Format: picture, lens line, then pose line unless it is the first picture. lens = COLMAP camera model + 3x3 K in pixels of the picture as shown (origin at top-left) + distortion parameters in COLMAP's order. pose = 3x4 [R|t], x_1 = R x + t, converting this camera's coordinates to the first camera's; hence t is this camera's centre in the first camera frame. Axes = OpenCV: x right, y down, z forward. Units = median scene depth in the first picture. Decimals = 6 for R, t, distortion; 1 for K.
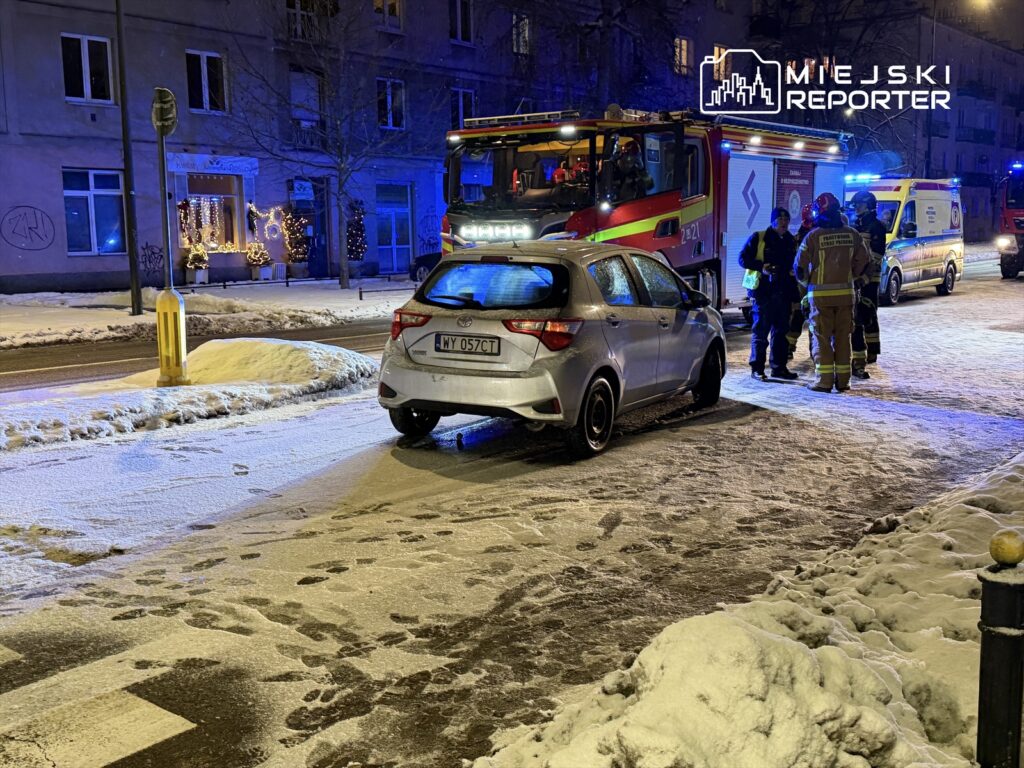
lens RADIAL K [[1139.1, 0, 512.0], [0, 1139.1, 385.6], [0, 0, 1]] dist [0.082403, 0.000000]
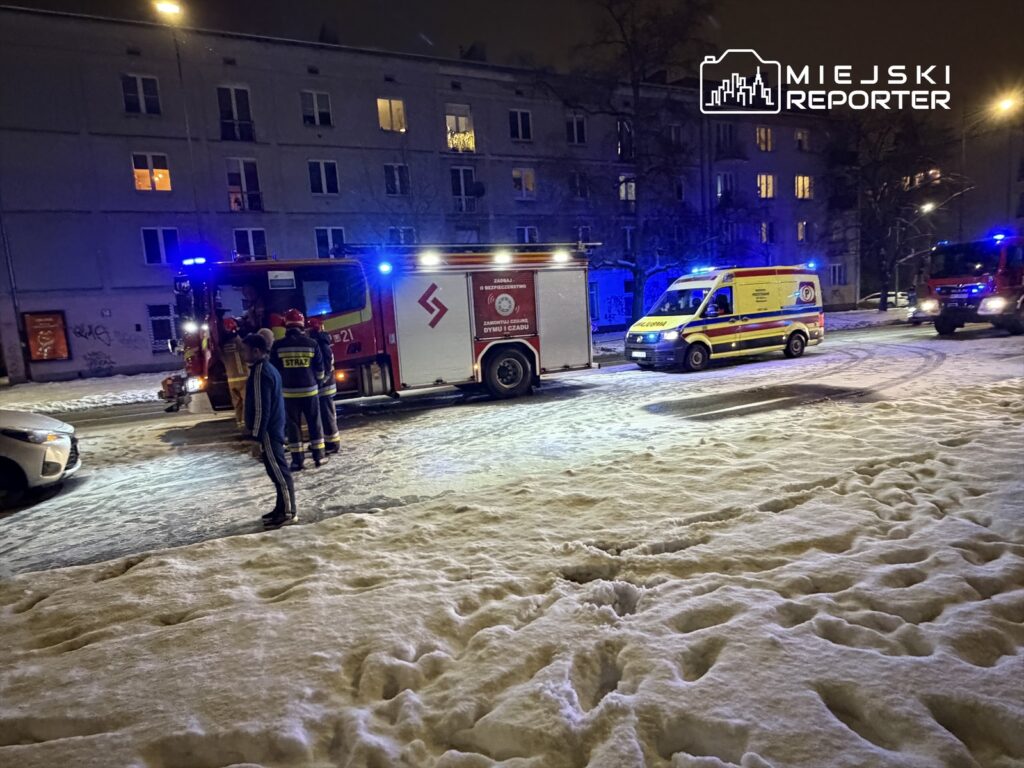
lens RADIAL K [[577.1, 0, 512.2], [0, 577.1, 381.8], [0, 0, 1]] dist [0.004608, 0.001702]
pose [[0.899253, 0.005110, -0.437398, 0.531677], [-0.004834, 0.999987, 0.001744, -0.073079], [0.437401, 0.000547, 0.899266, 0.423138]]
